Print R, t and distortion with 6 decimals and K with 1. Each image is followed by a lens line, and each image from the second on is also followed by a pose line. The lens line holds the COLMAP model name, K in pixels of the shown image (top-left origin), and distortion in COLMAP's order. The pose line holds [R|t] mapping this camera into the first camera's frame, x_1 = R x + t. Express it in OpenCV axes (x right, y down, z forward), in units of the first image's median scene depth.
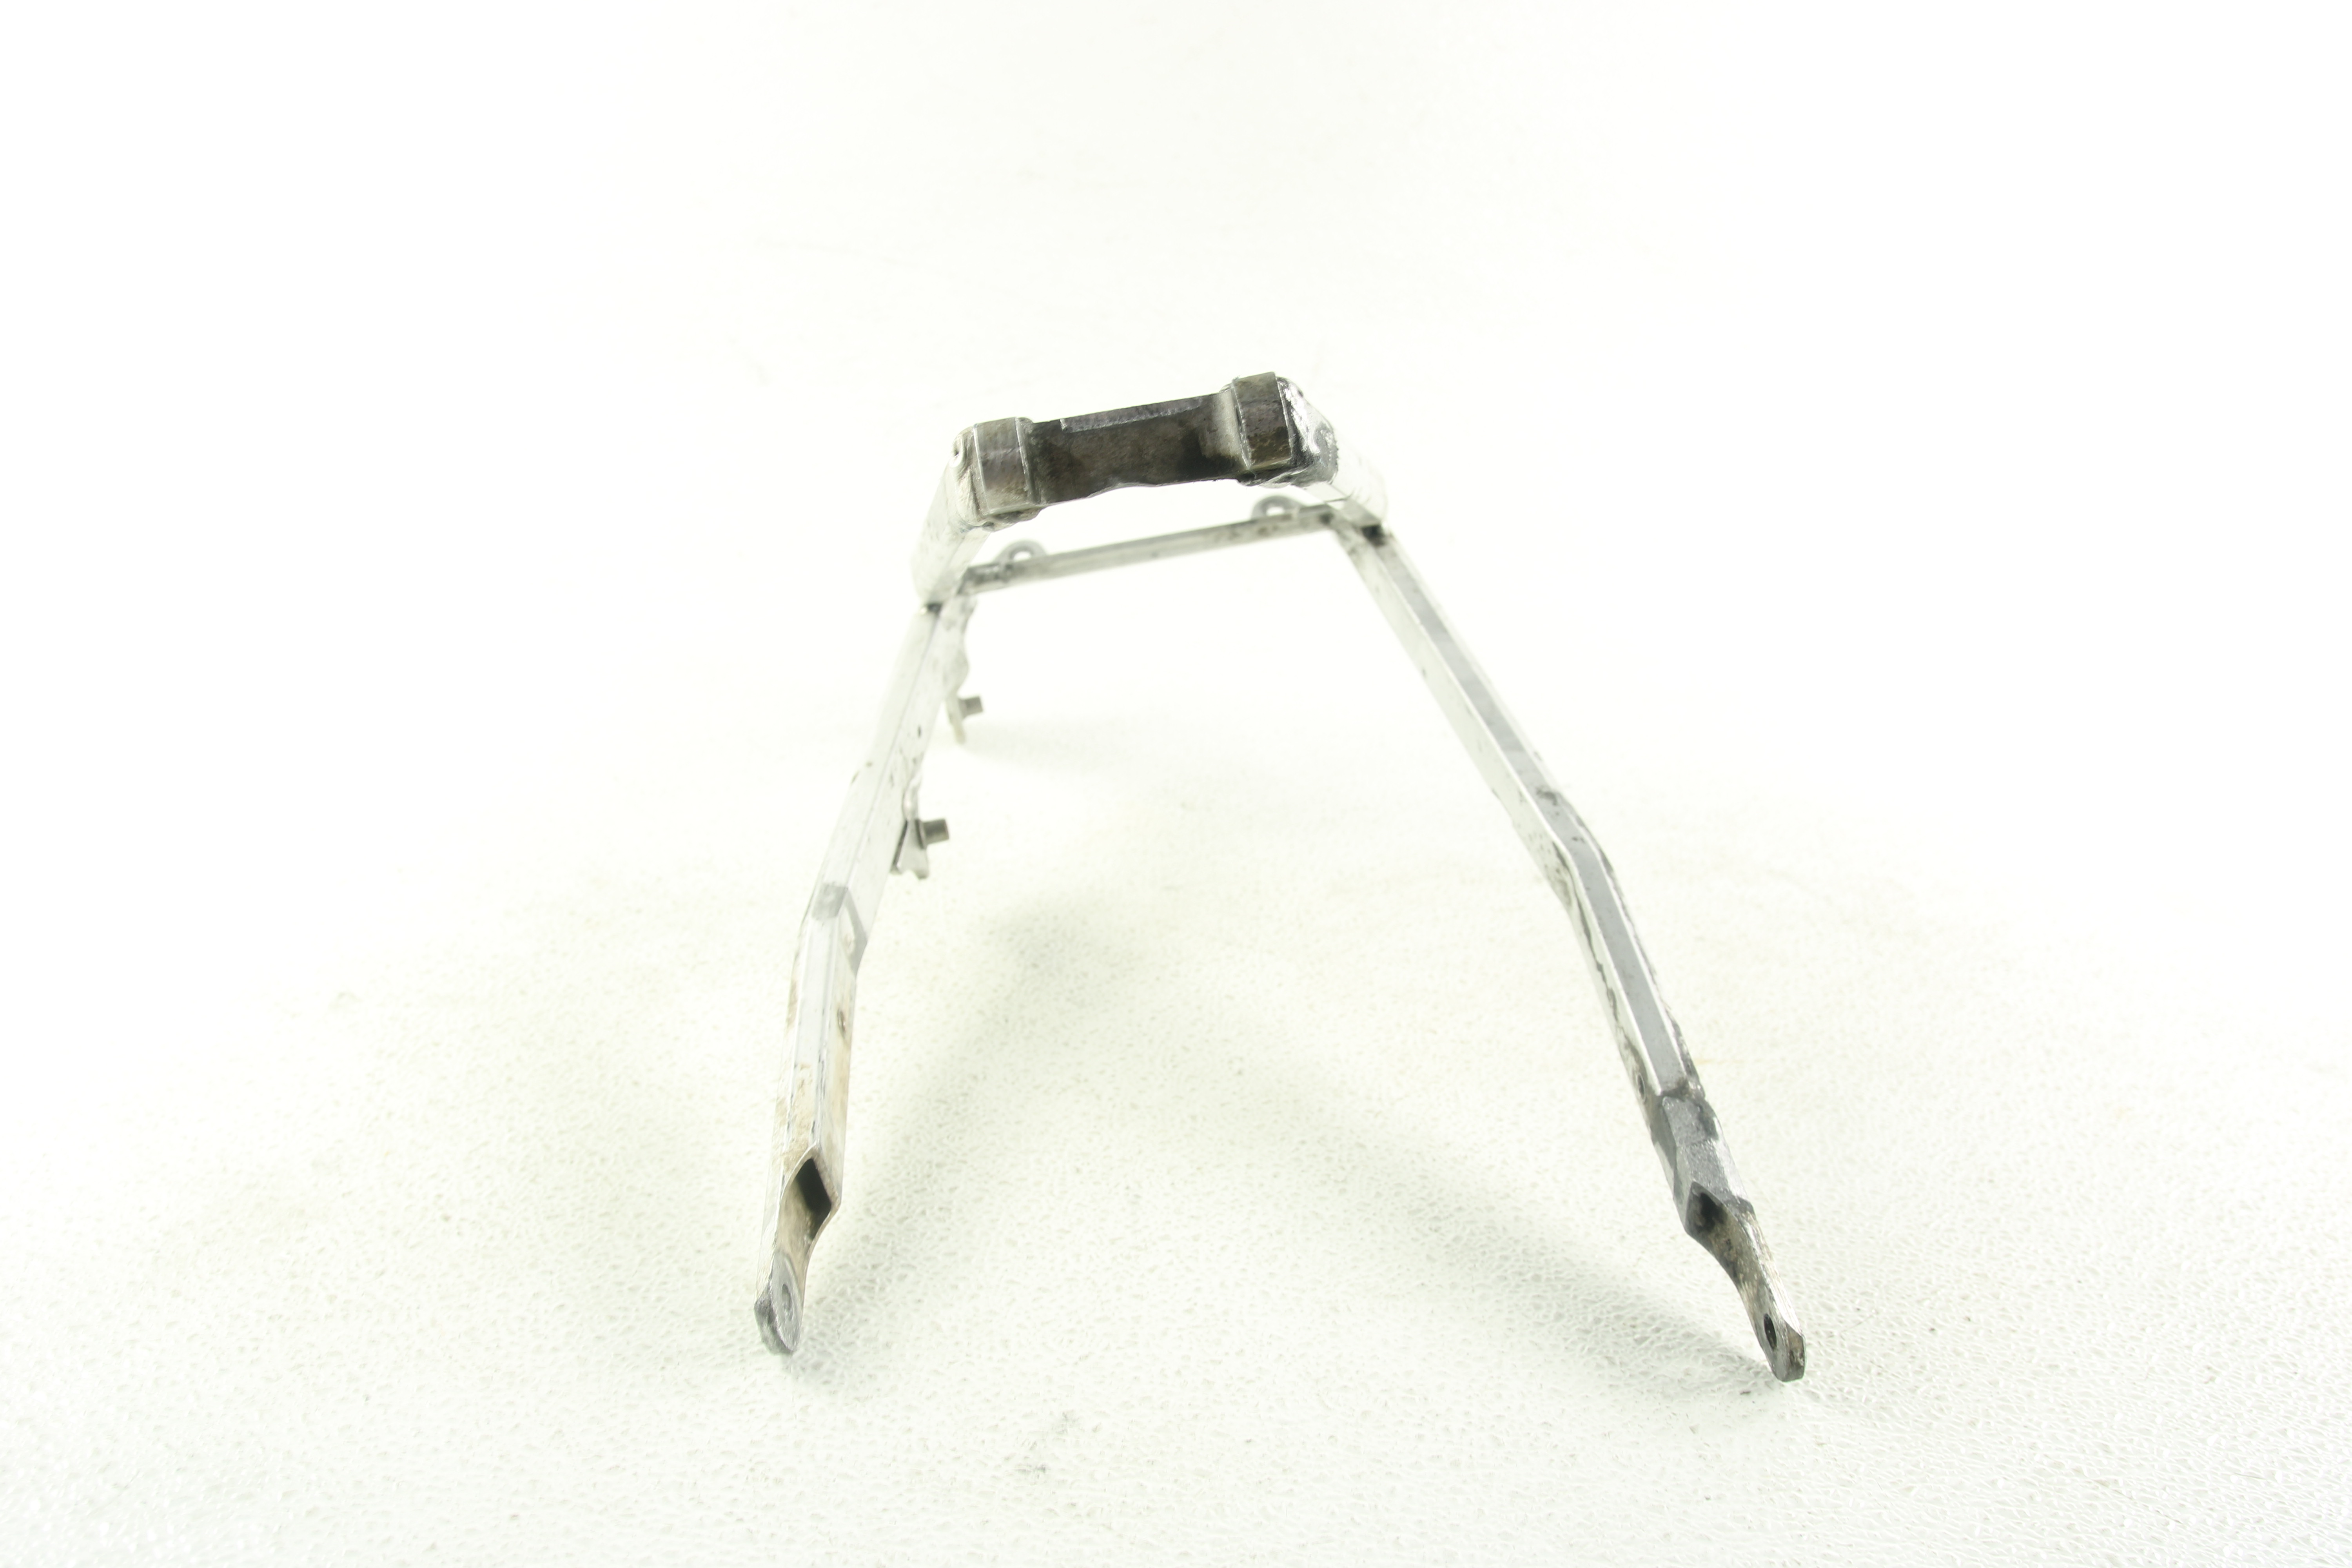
lens RADIAL K [[1945.8, 0, 1176.0], [0, 1945.8, 784.0], [0, 0, 1]] dist [-0.093989, 0.064741]
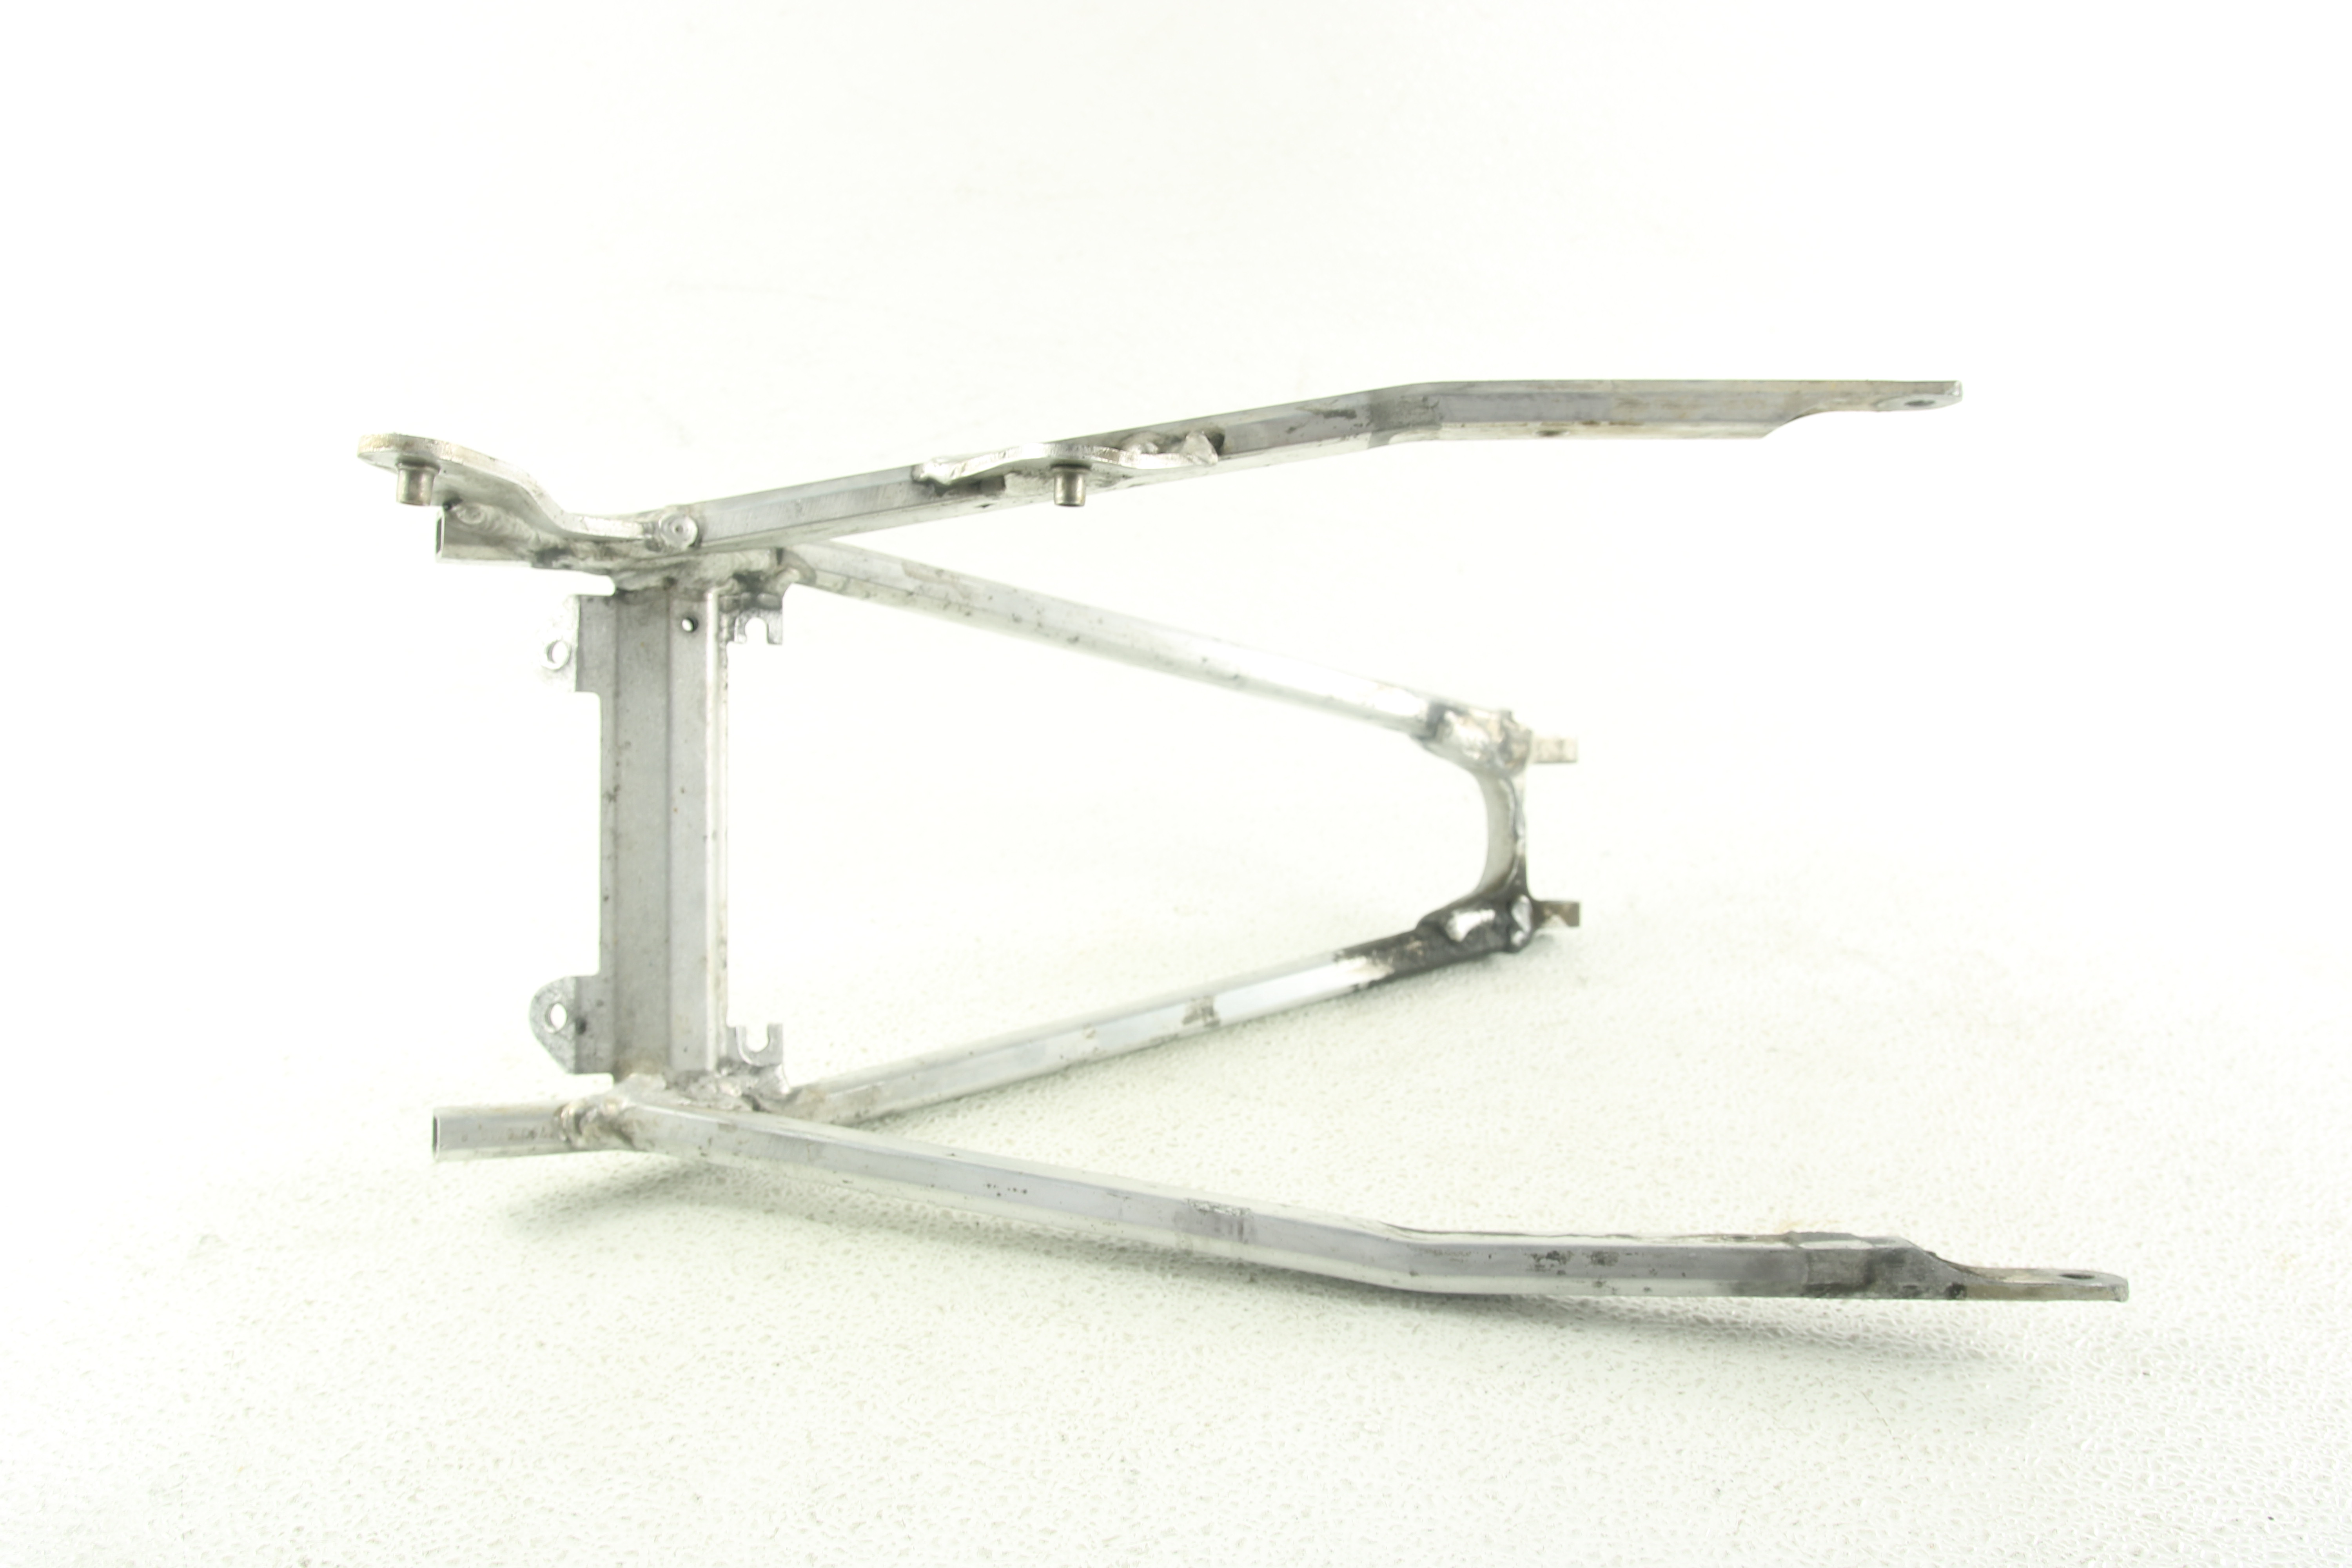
lens RADIAL K [[1945.8, 0, 1176.0], [0, 1945.8, 784.0], [0, 0, 1]] dist [-0.093989, 0.064741]
pose [[0.998380, -0.056339, -0.007913, 0.021066], [0.056518, 0.998102, 0.024458, -0.102504], [0.006520, -0.024866, 0.999670, 0.175513]]
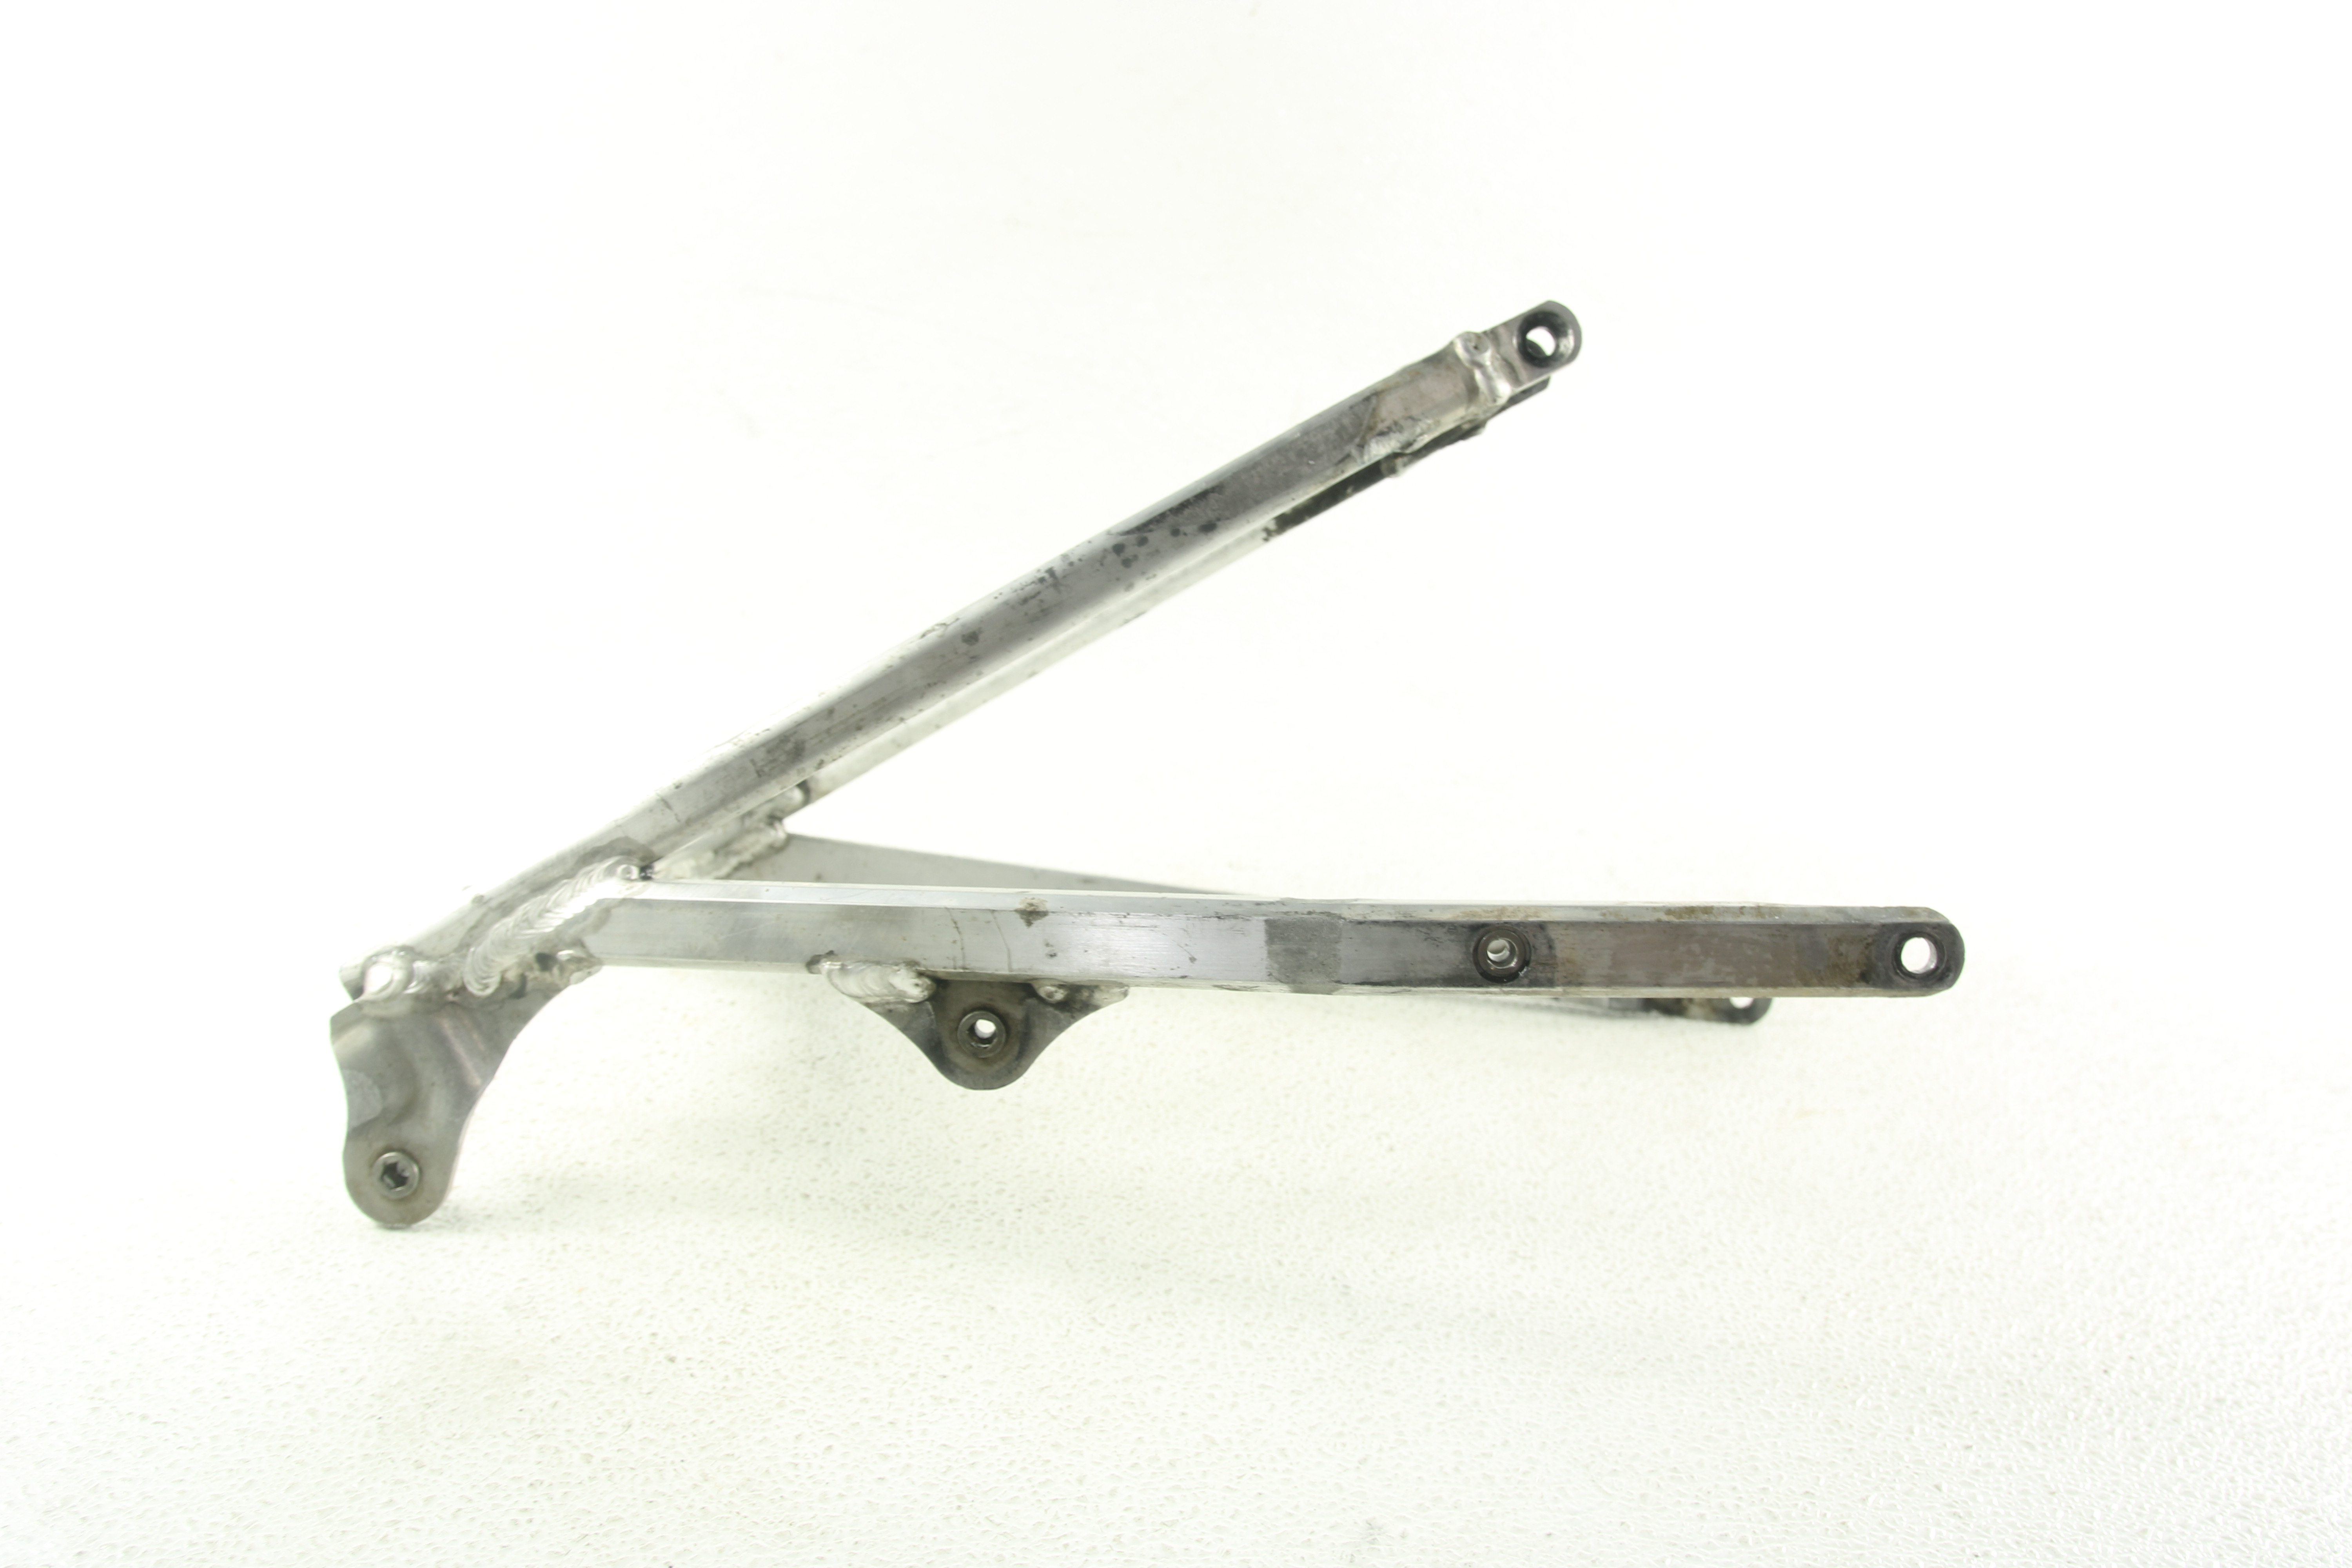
lens RADIAL K [[1945.8, 0, 1176.0], [0, 1945.8, 784.0], [0, 0, 1]] dist [-0.093989, 0.064741]
pose [[0.991077, -0.023883, 0.131131, -0.232706], [0.023352, 0.999712, 0.005582, -0.056731], [-0.131226, -0.002470, 0.991349, 0.012476]]
